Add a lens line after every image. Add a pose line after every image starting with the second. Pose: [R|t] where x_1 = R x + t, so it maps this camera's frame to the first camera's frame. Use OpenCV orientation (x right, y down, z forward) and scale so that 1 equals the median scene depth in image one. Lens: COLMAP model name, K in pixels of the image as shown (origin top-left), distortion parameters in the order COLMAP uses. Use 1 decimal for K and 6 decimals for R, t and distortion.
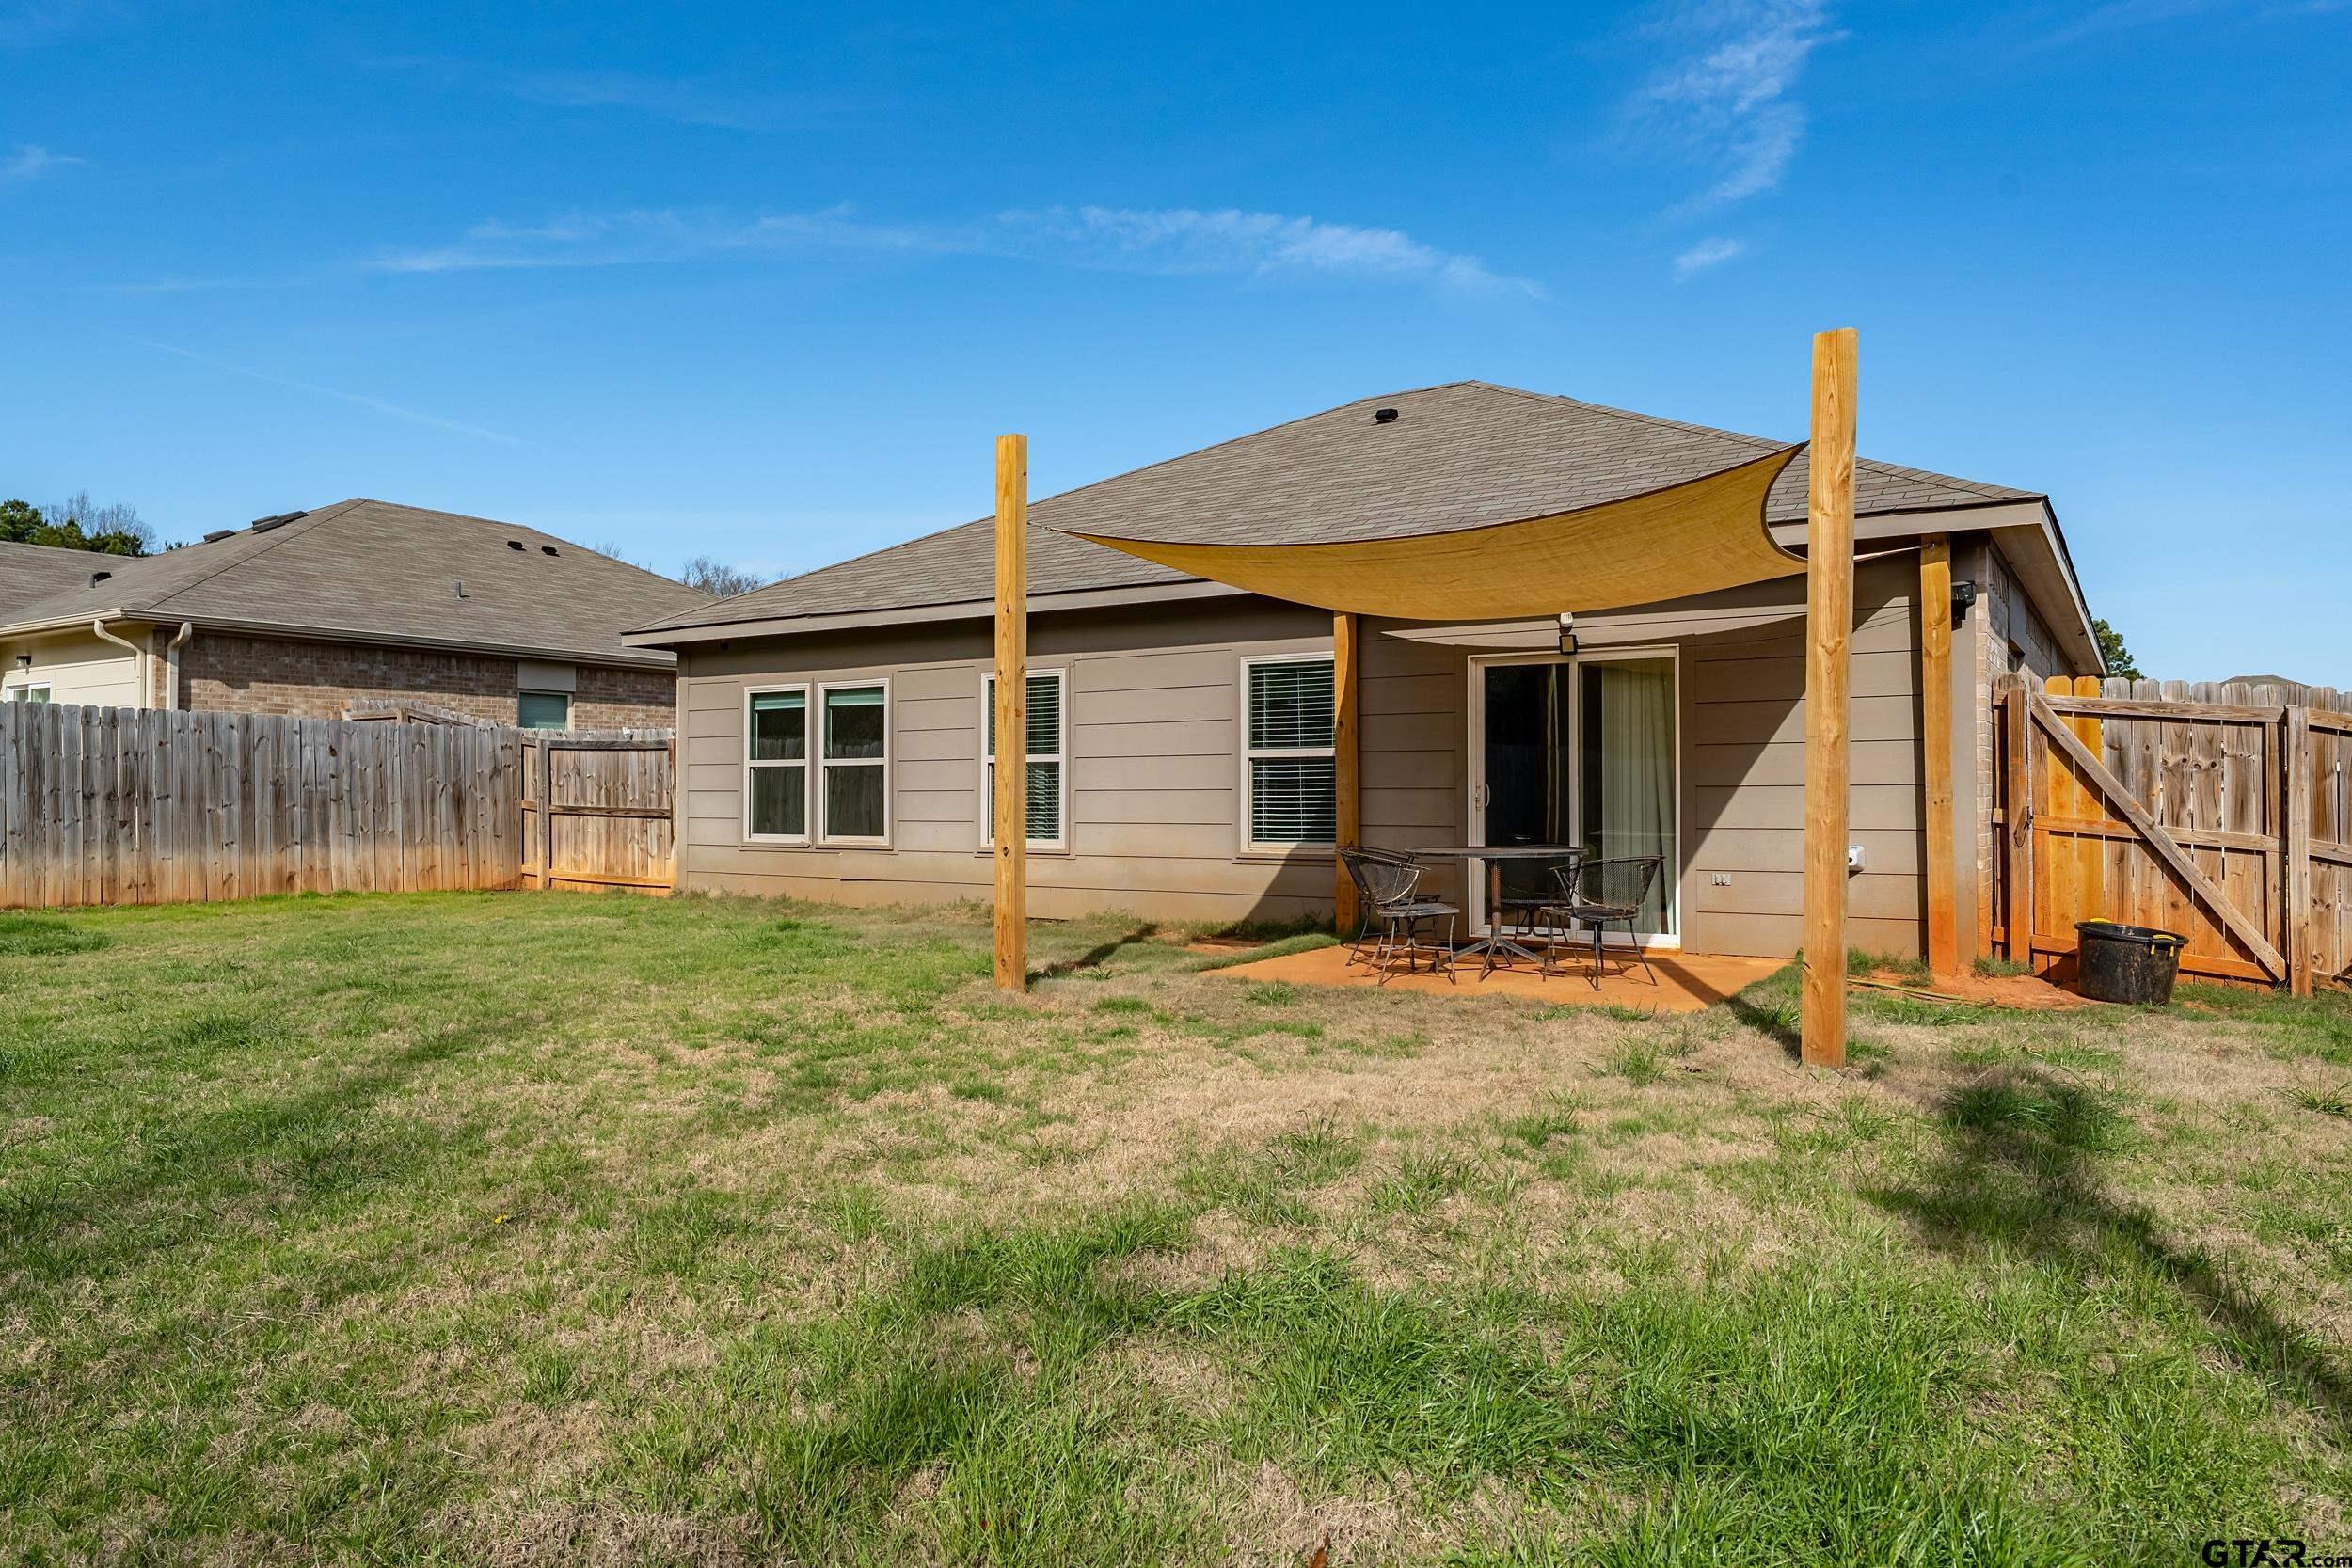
lens RADIAL K [[1527.9, 0, 1173.1], [0, 1527.9, 780.1], [0, 0, 1]] dist [-0.001085, -0.000467]
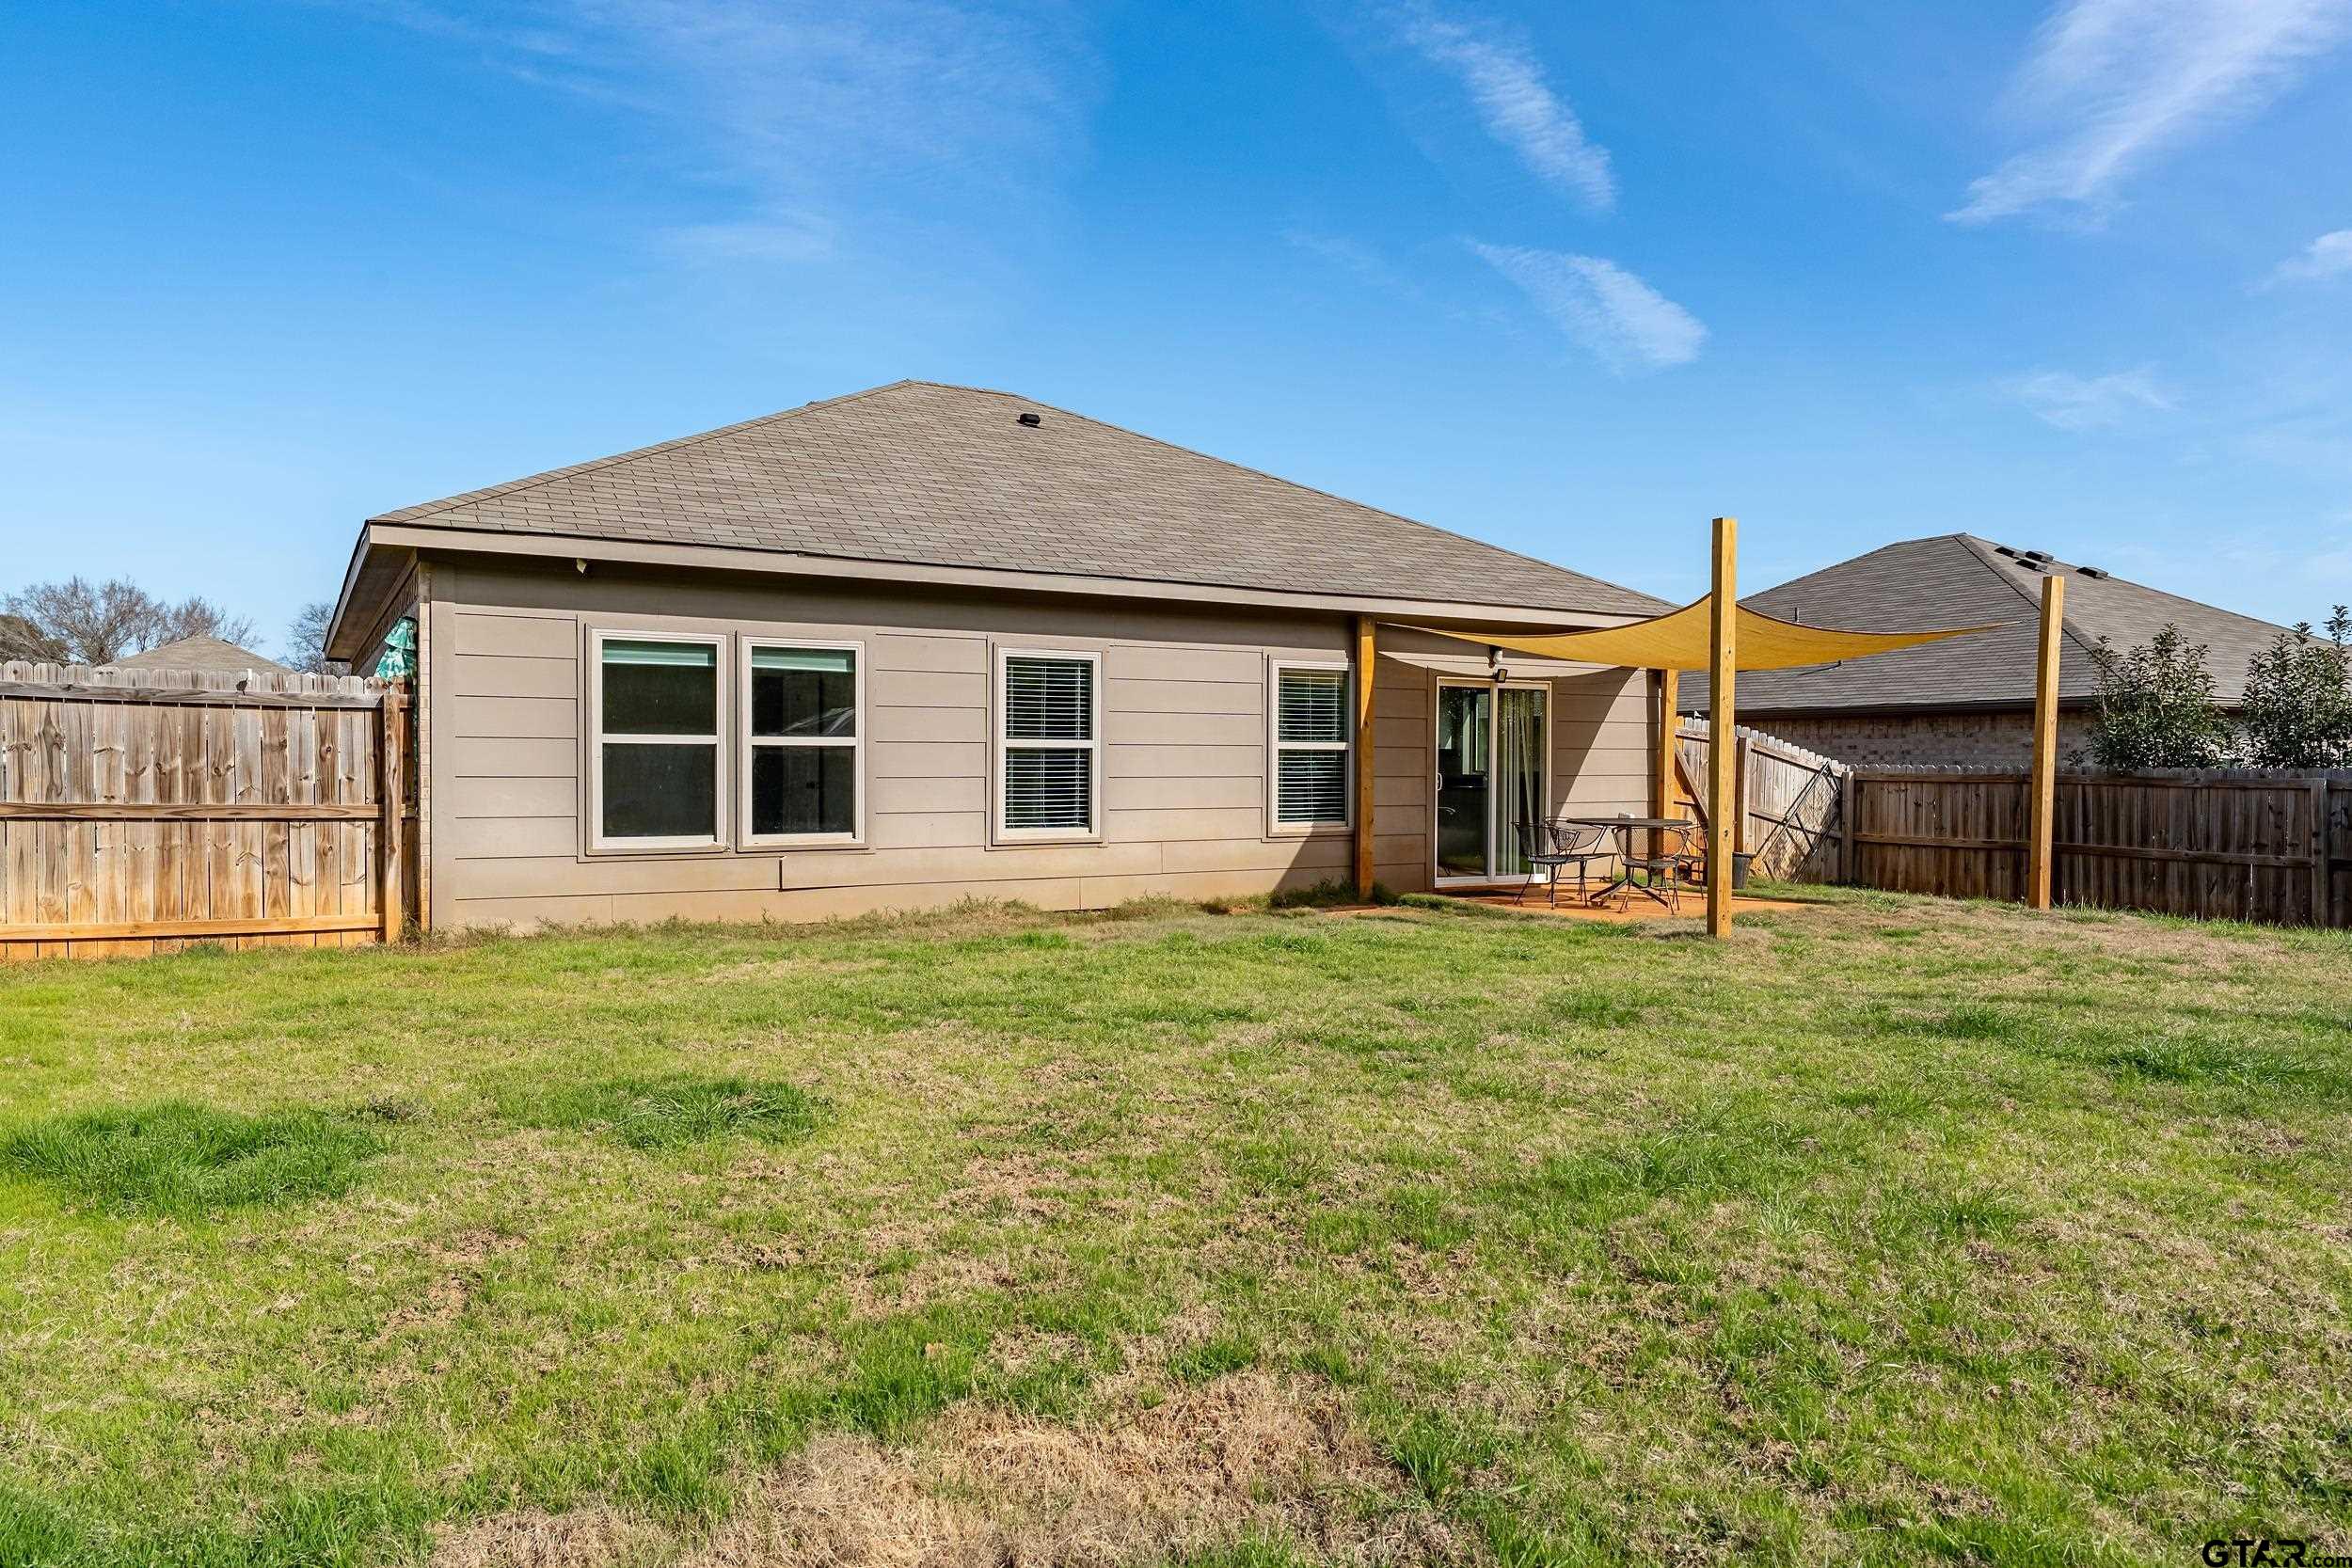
lens RADIAL K [[1527.9, 0, 1173.6], [0, 1527.9, 792.2], [0, 0, 1]] dist [-0.001085, -0.000467]
pose [[0.434956, -0.003437, 0.900445, -0.855857], [-0.003941, 0.999976, 0.005720, 0.009546], [-0.900443, -0.006036, 0.434932, 0.485754]]
